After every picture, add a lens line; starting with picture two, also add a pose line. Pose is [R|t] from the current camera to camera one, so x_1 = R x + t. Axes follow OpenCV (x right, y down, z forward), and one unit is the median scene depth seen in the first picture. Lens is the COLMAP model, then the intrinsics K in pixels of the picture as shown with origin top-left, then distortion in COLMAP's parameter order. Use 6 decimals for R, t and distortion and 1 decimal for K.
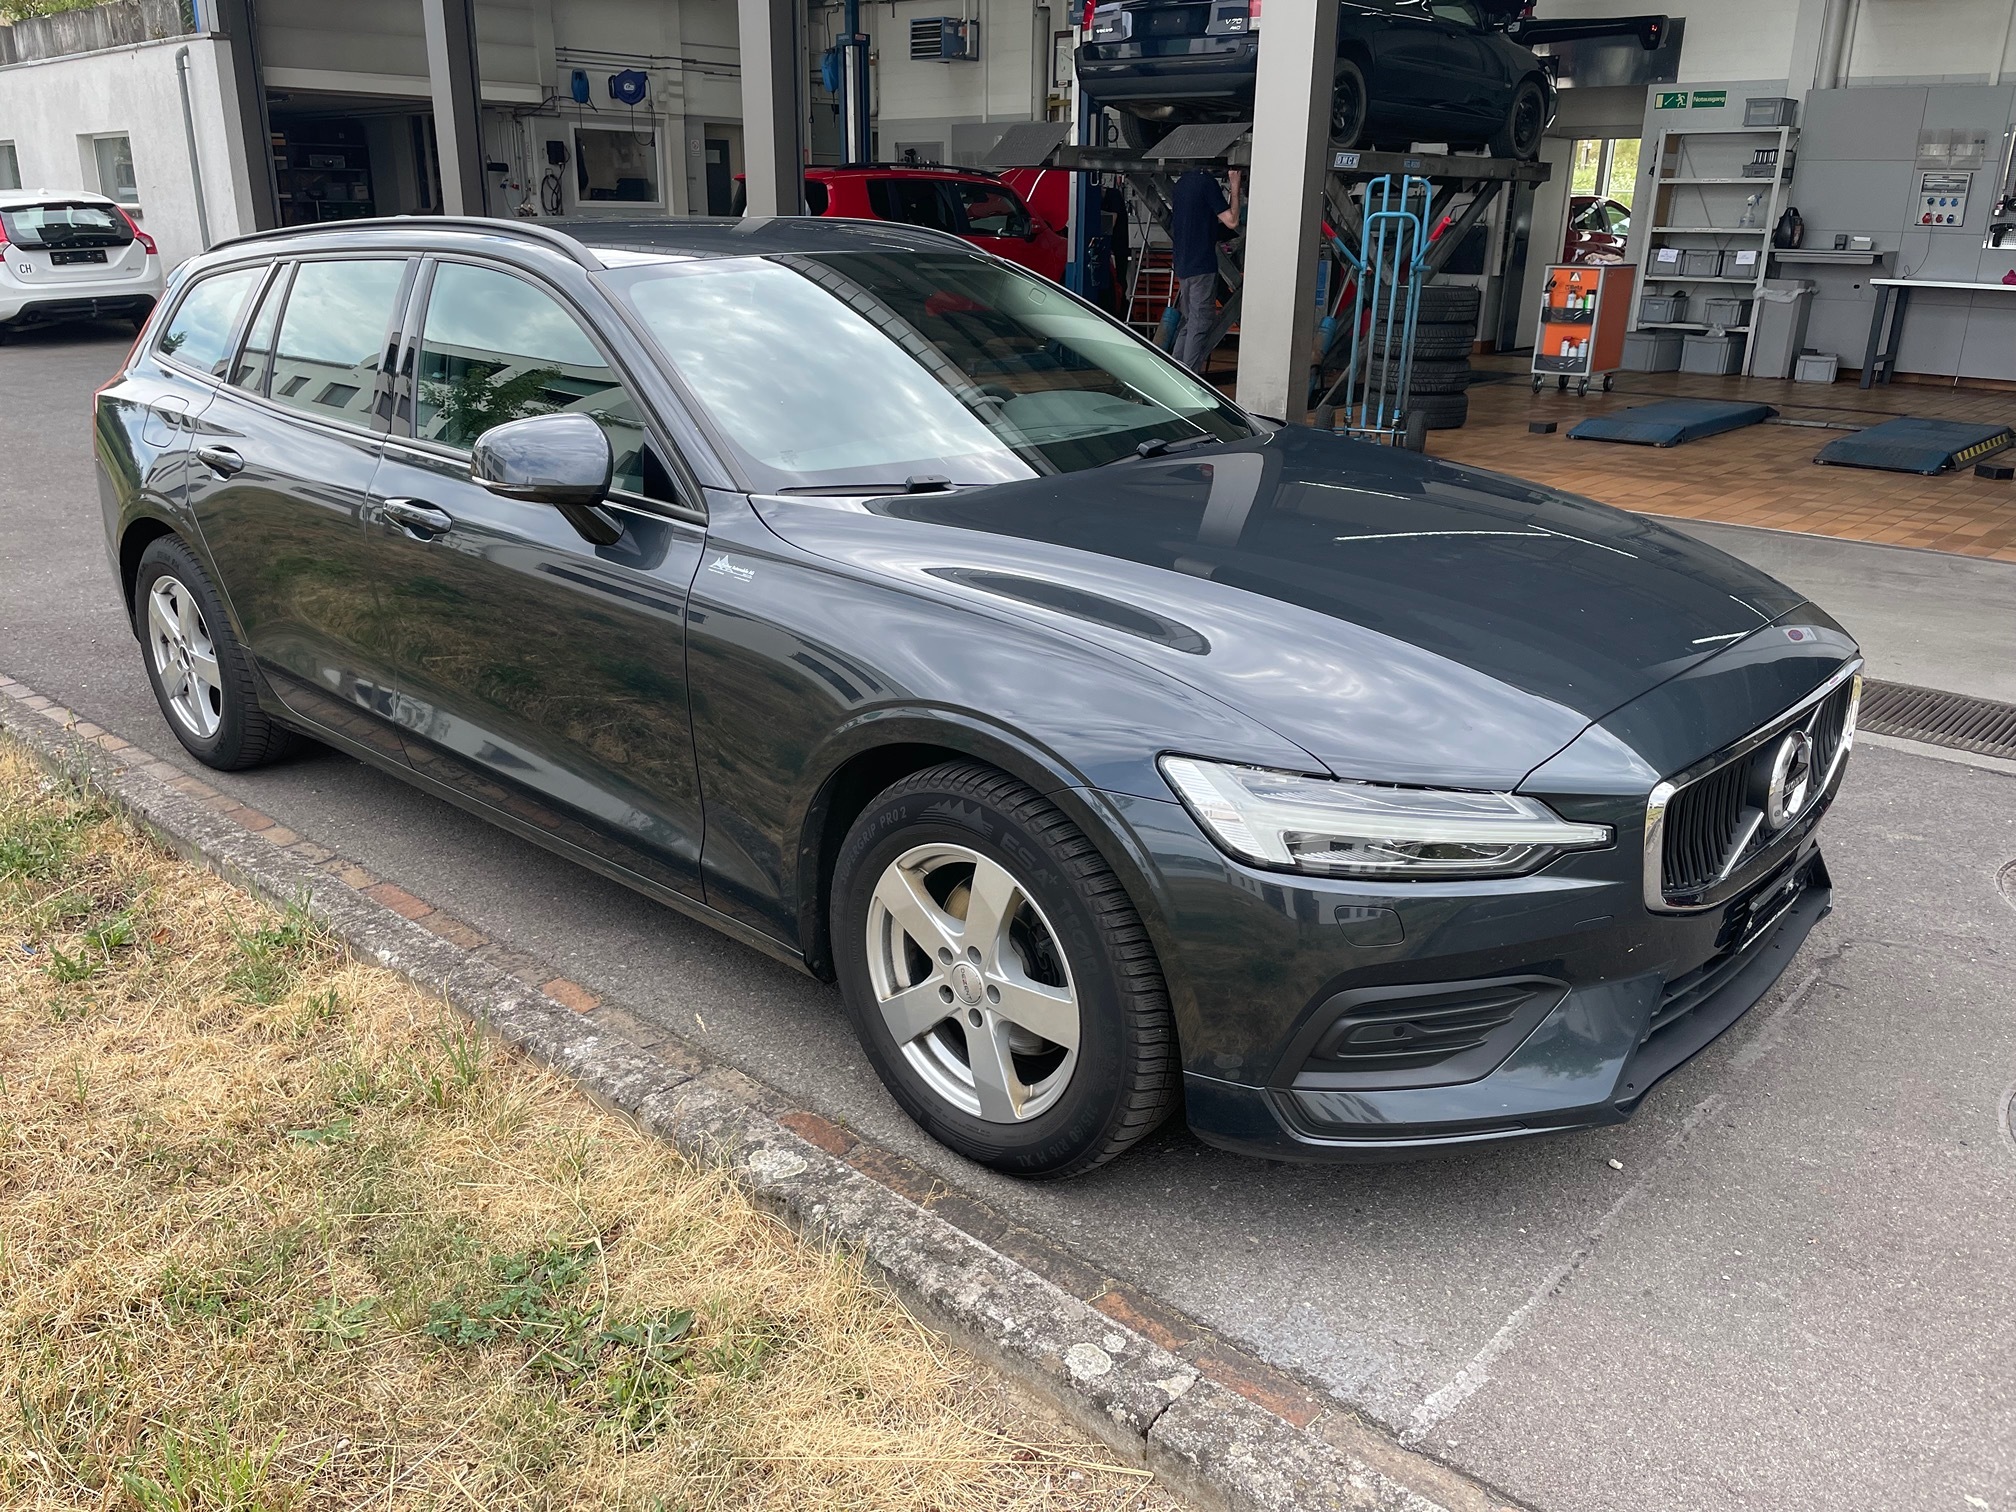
lens RADIAL K [[1525.0, 0, 1008.0], [0, 1525.0, 756.0], [0, 0, 1]] dist [0.065594, -0.093963]
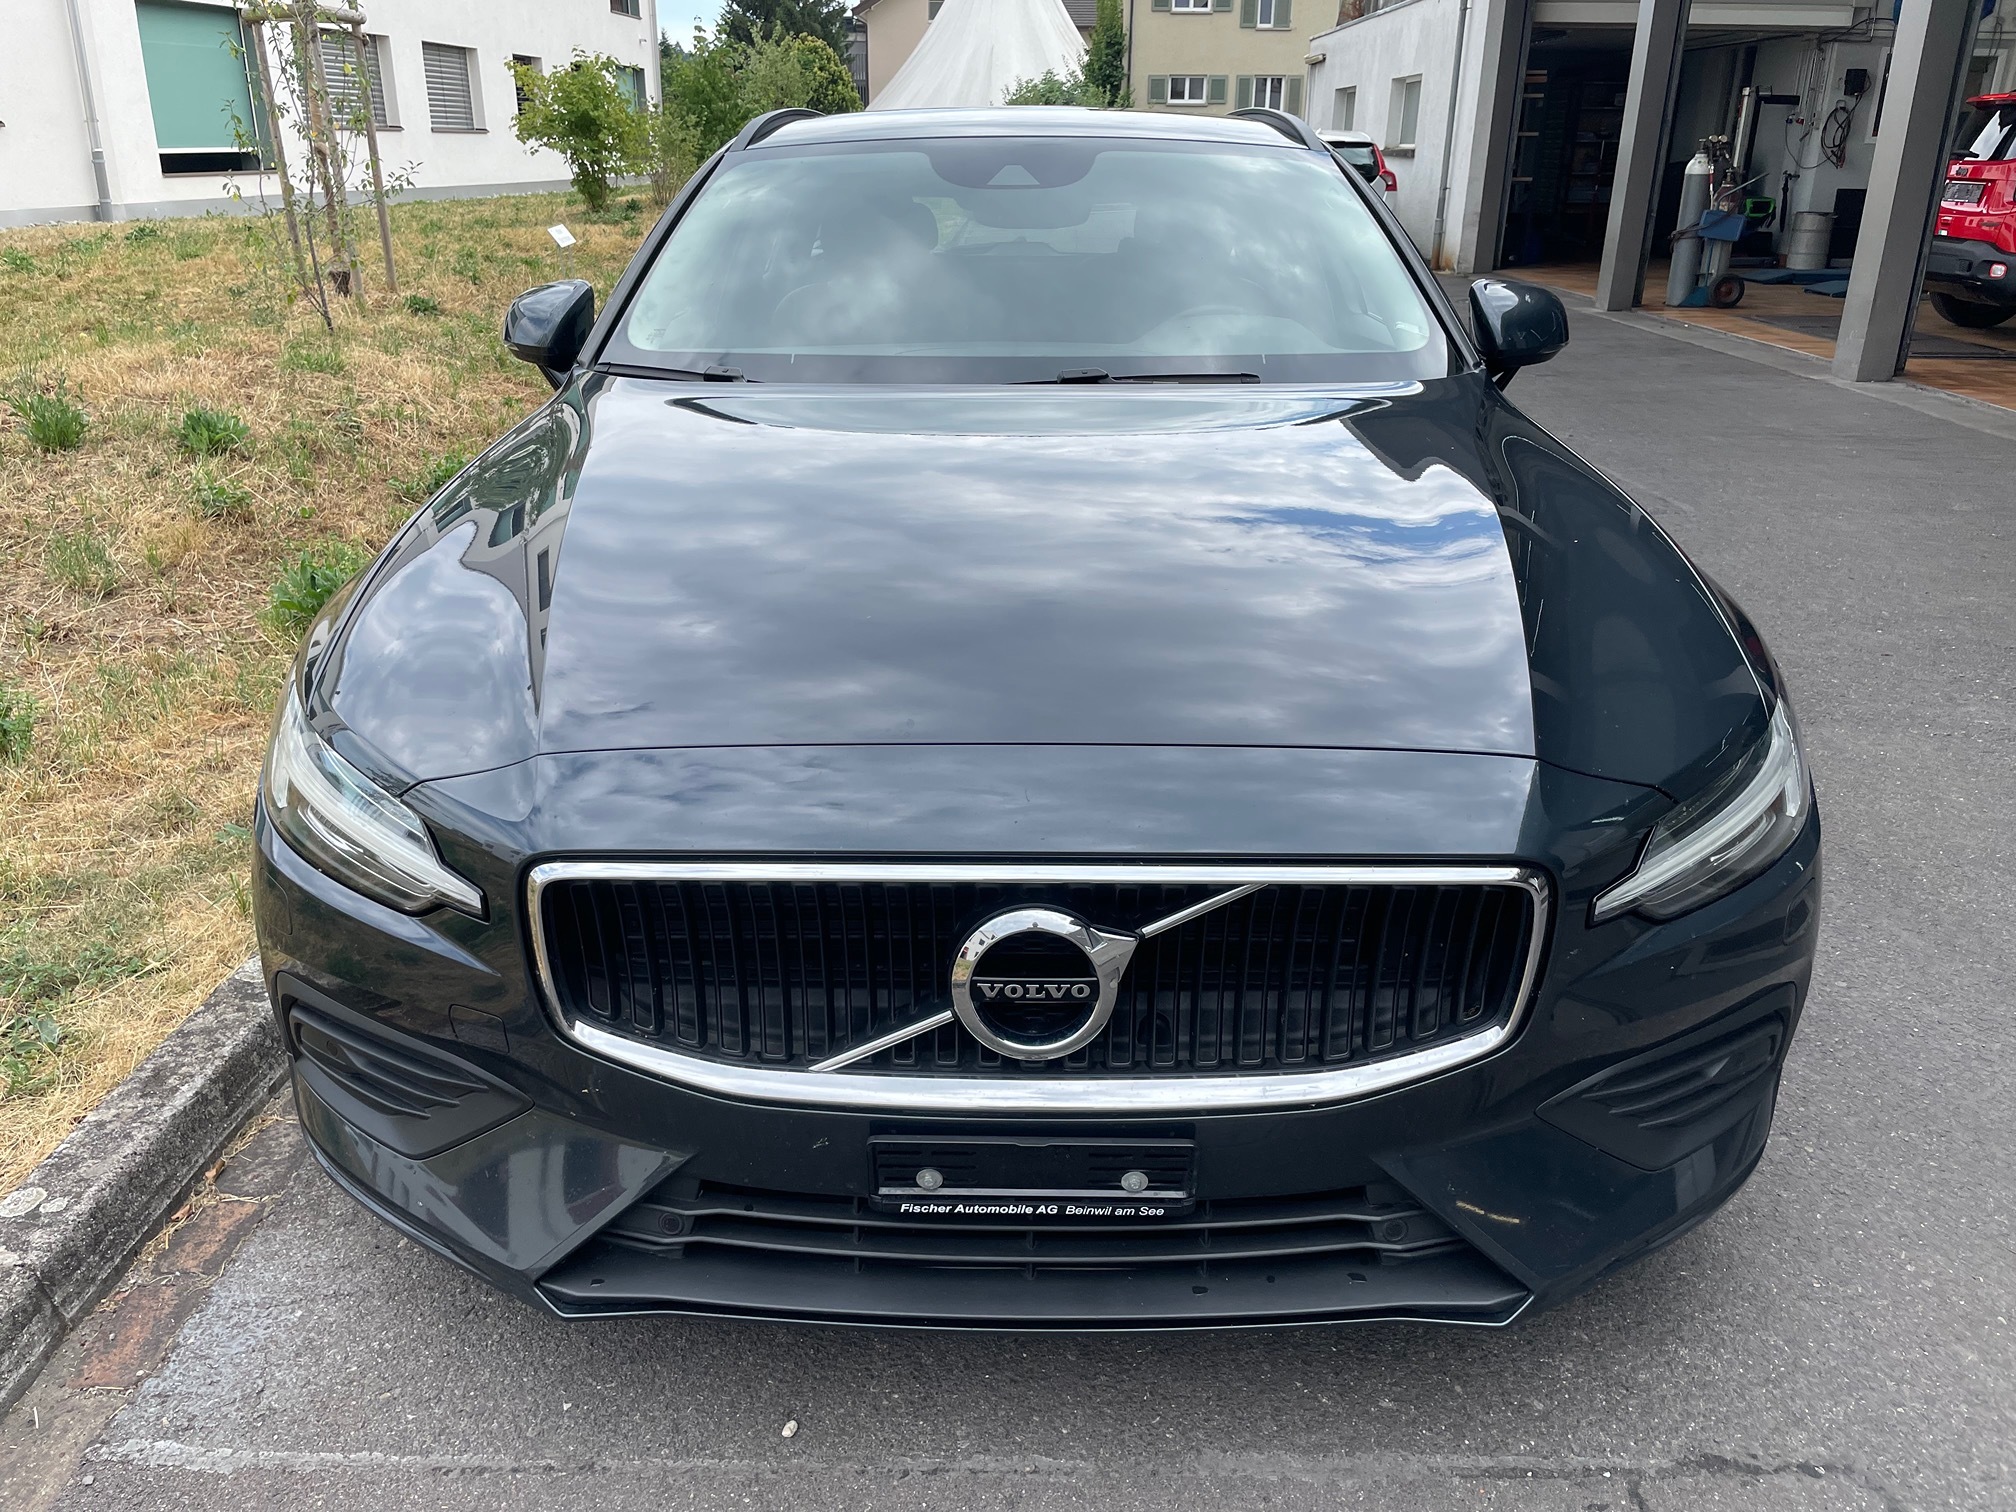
lens RADIAL K [[1525.0, 0, 1008.0], [0, 1525.0, 756.0], [0, 0, 1]] dist [0.065594, -0.093963]
pose [[0.650204, 0.275098, -0.708206, 0.123059], [-0.253992, 0.957219, 0.138636, -0.021344], [0.716047, 0.089737, 0.692261, 0.077223]]
